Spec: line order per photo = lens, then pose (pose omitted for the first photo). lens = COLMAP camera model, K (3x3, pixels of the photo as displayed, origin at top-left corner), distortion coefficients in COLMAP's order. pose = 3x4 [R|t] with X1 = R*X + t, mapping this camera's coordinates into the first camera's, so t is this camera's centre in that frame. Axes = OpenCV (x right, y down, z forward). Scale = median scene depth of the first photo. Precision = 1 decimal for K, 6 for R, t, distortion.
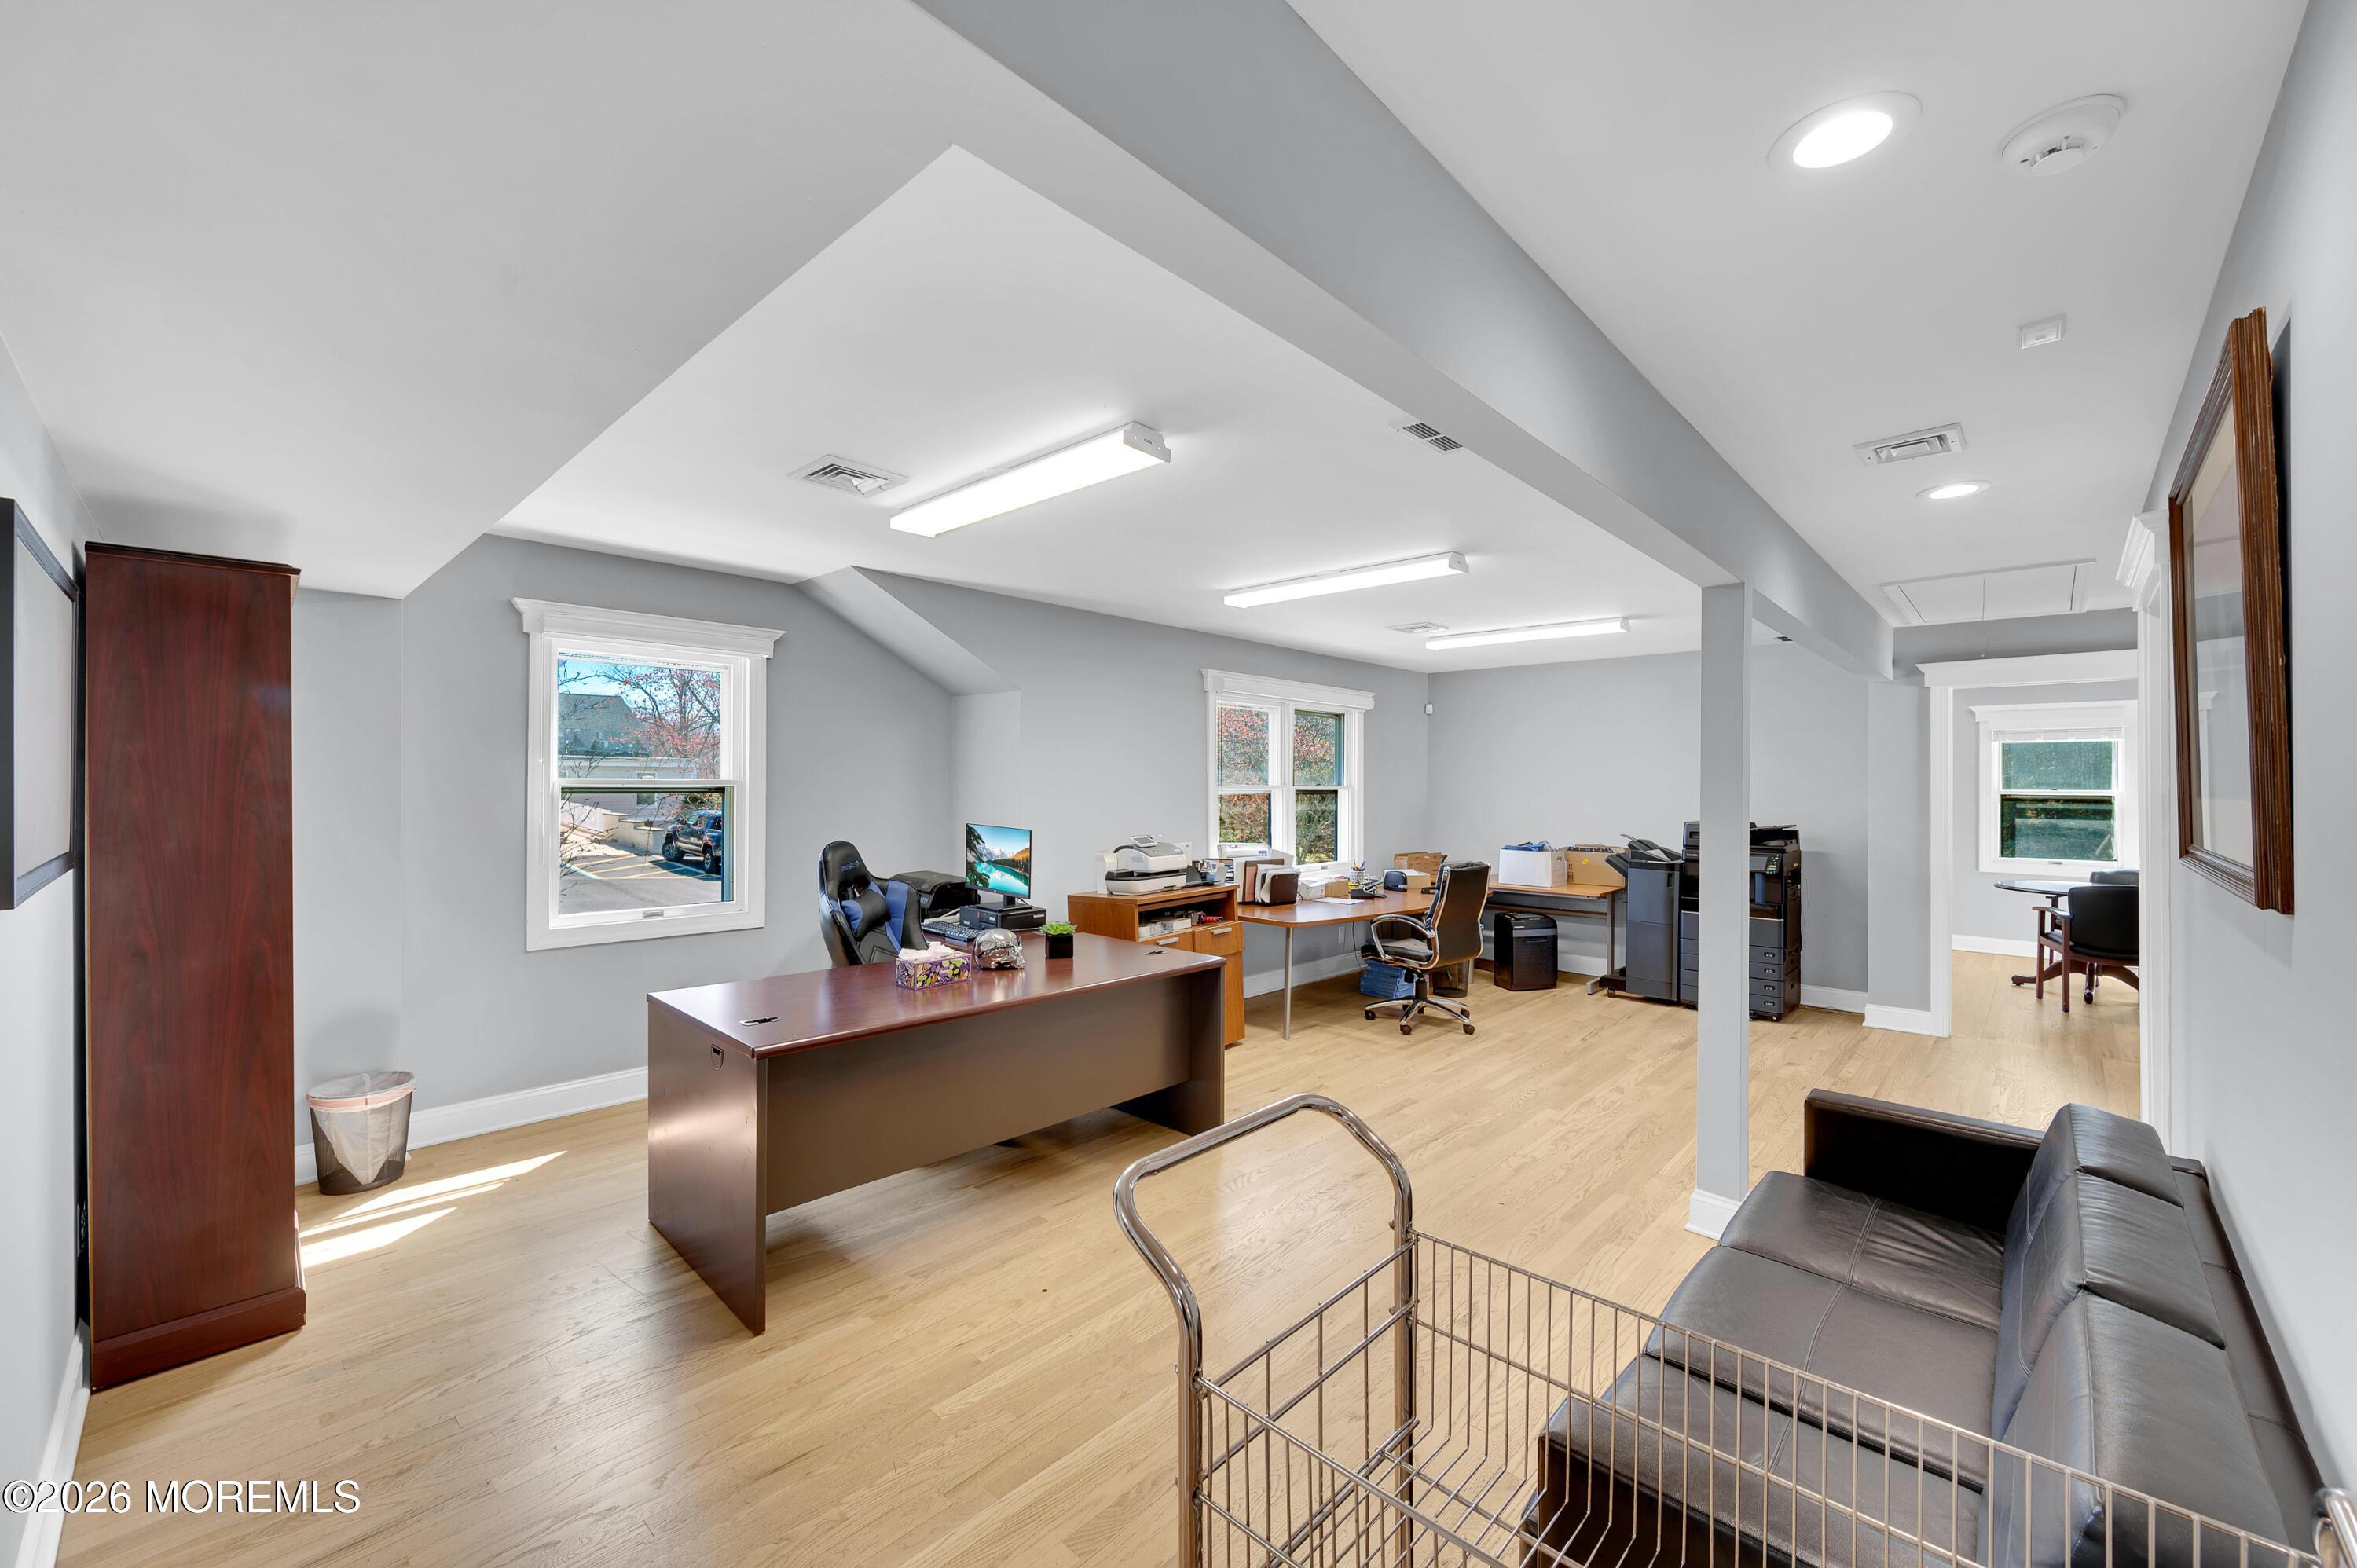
lens RADIAL K [[929.8, 0, 1173.0], [0, 929.8, 782.7], [0, 0, 1]] dist [-0.000128, -0.000003]
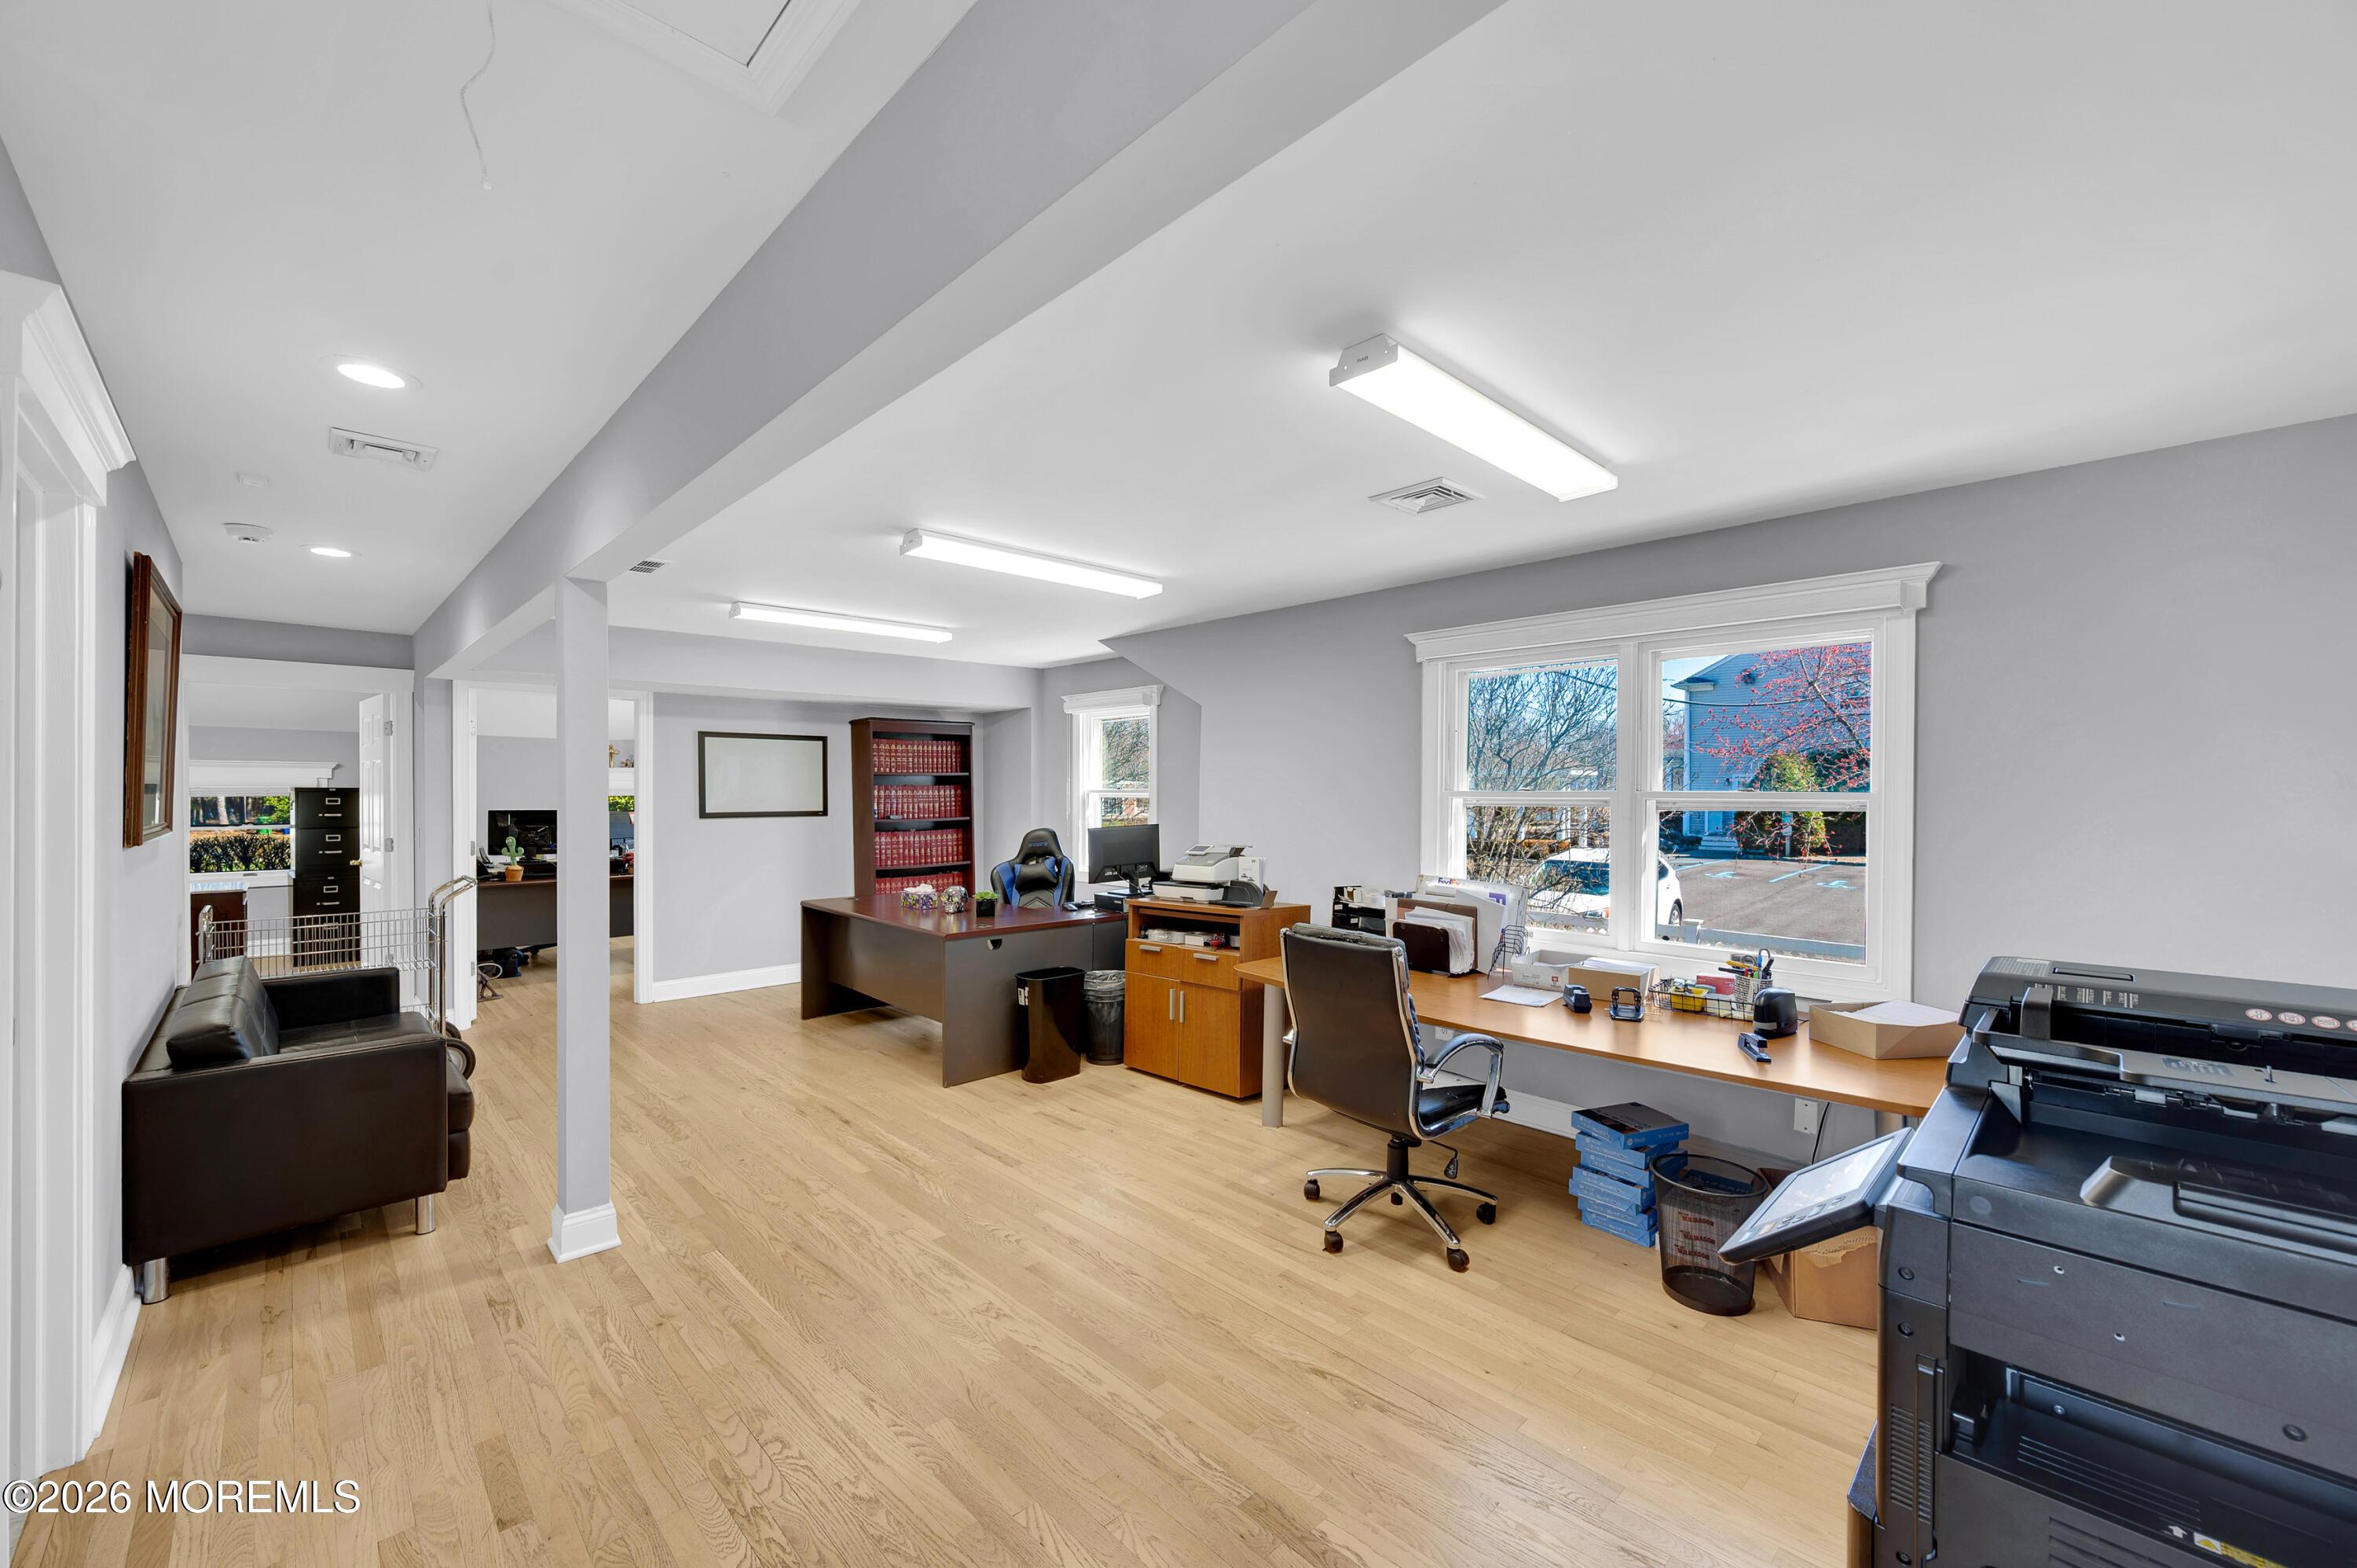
lens RADIAL K [[929.8, 0, 1168.2], [0, 929.8, 786.9], [0, 0, 1]] dist [-0.000128, -0.000003]
pose [[-0.048905, -0.010531, -0.998748, 0.967927], [-0.000510, 0.999945, -0.010519, 0.007618], [0.998803, -0.000005, -0.048908, 1.042323]]
